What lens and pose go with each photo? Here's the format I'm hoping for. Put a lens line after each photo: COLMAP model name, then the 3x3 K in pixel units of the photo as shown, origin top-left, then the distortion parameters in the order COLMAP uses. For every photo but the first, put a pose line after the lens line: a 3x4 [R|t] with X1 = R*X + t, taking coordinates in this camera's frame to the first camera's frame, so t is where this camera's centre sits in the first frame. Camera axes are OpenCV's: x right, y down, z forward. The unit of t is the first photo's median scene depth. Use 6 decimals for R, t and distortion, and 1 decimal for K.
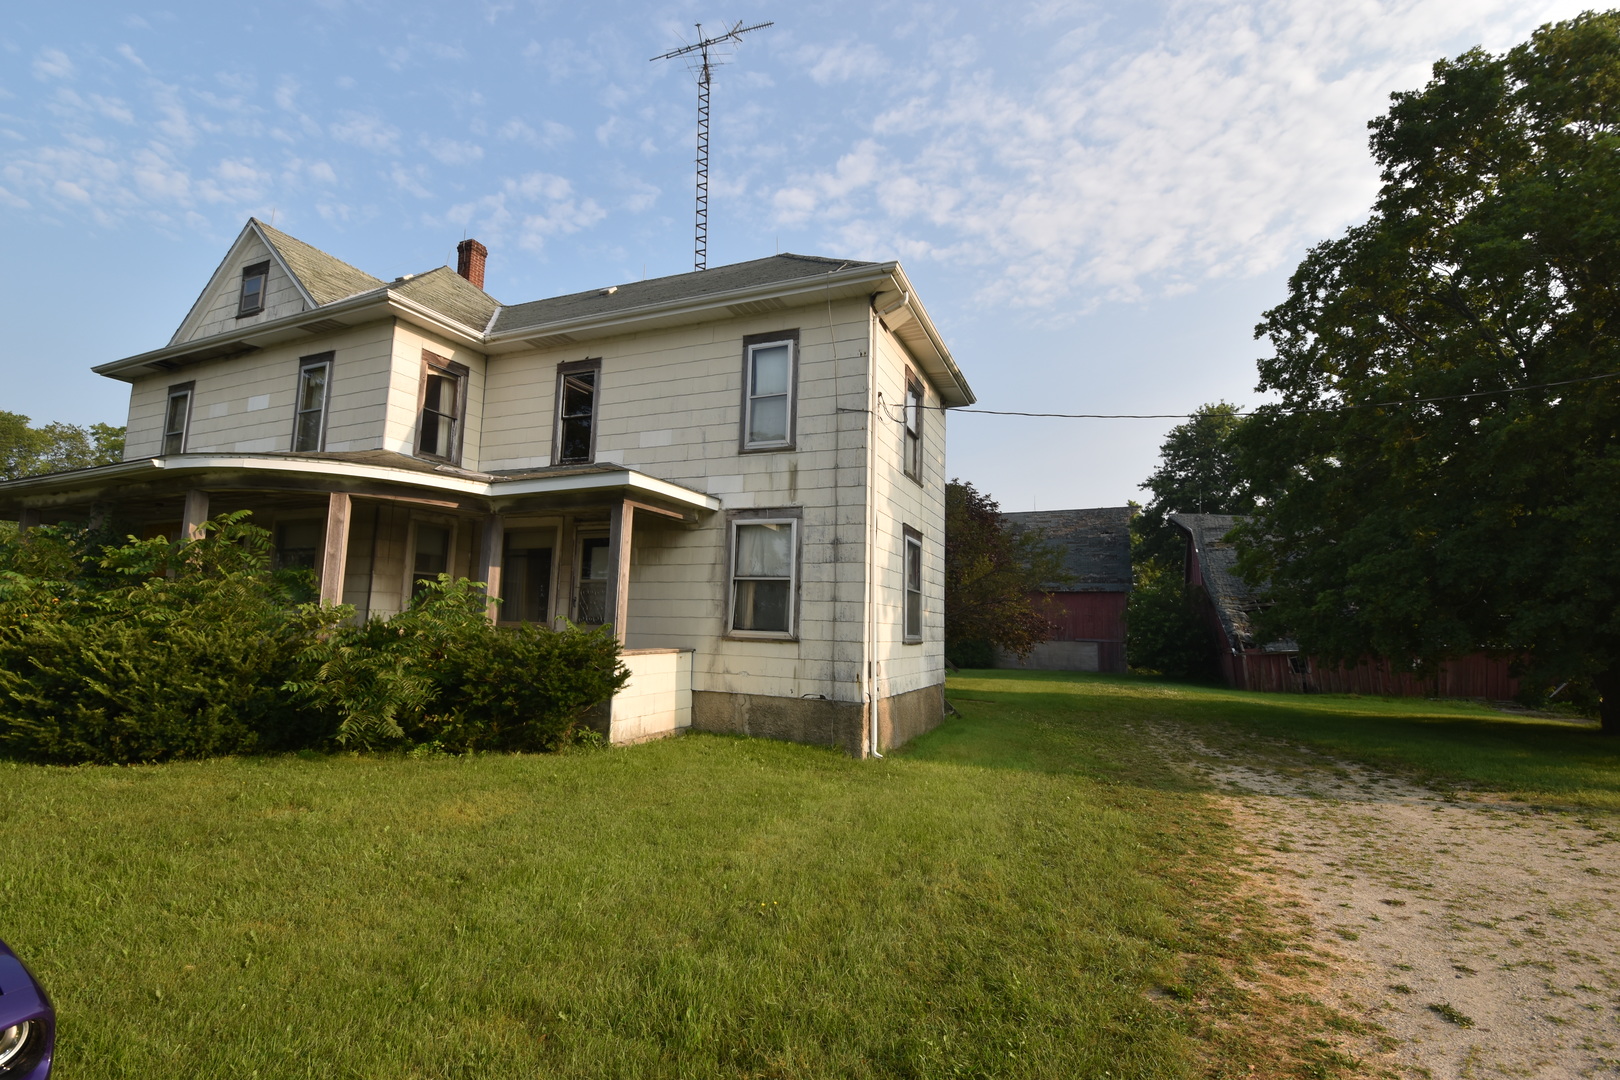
lens RADIAL K [[704.9, 0, 797.9], [0, 704.9, 568.1], [0, 0, 1]] dist [0.000433, -0.013637]
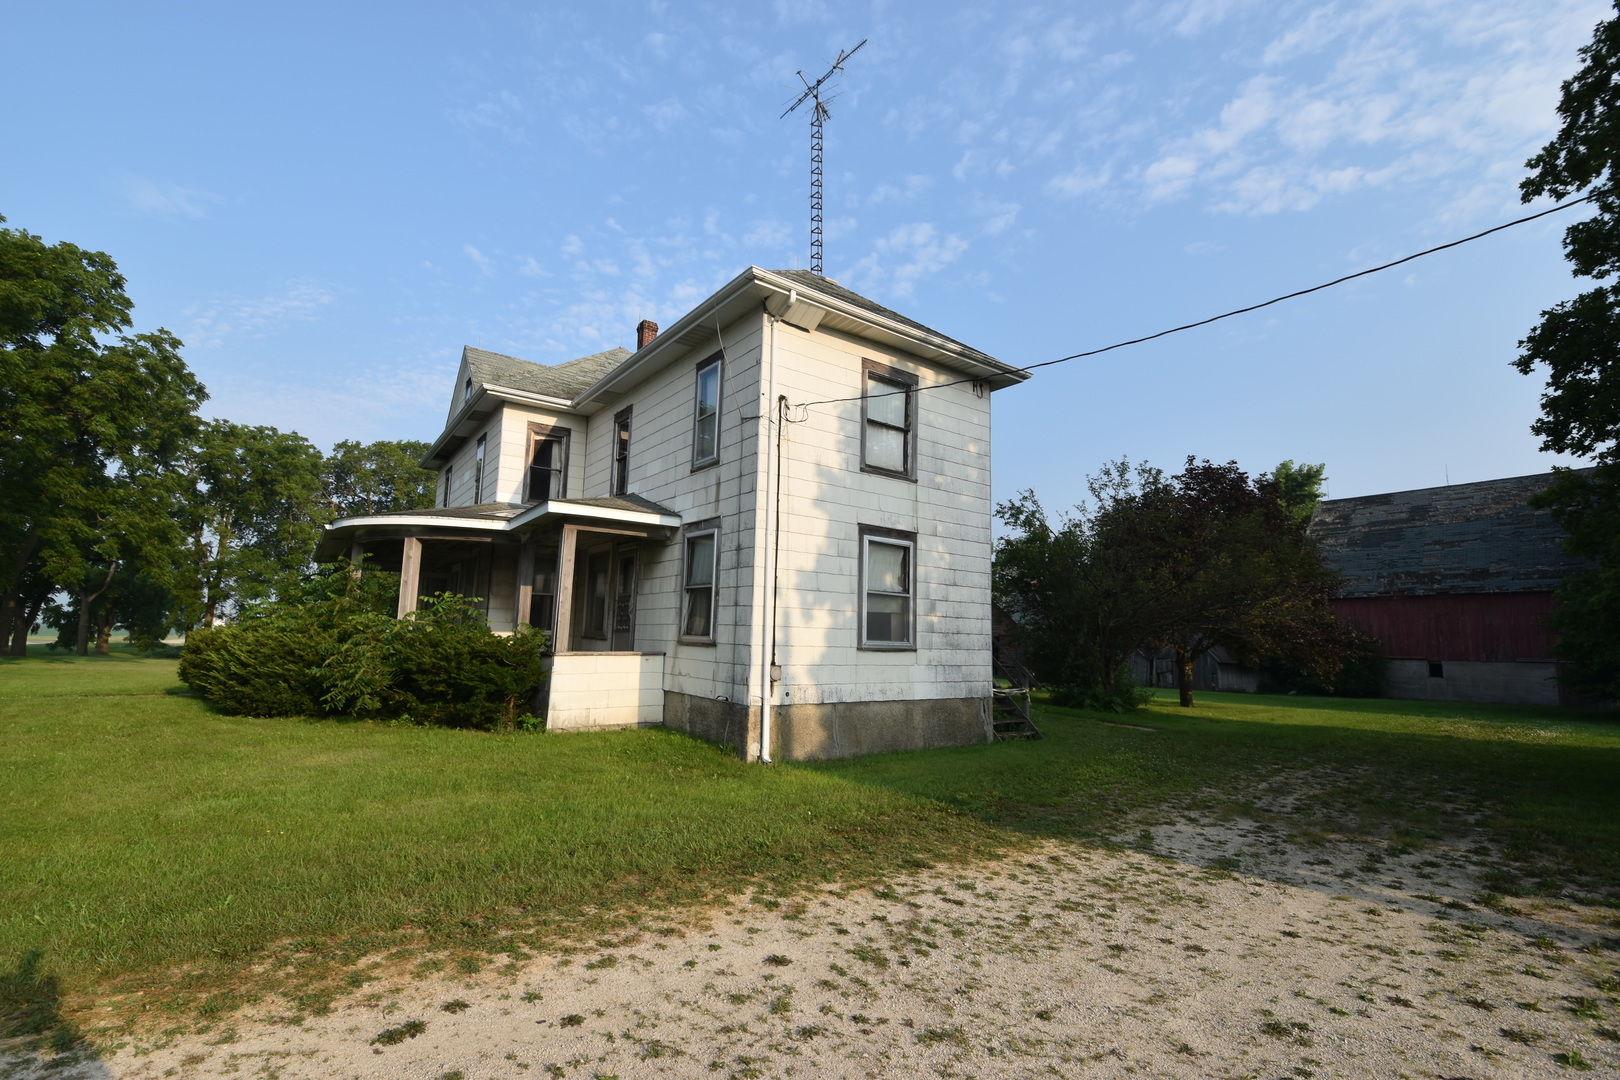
lens RADIAL K [[704.9, 0, 799.6], [0, 704.9, 554.2], [0, 0, 1]] dist [0.000433, -0.013637]
pose [[0.861880, -0.065721, -0.502835, 0.508787], [0.041362, 0.997373, -0.059461, 0.029919], [0.505422, 0.030450, 0.862335, 0.125955]]
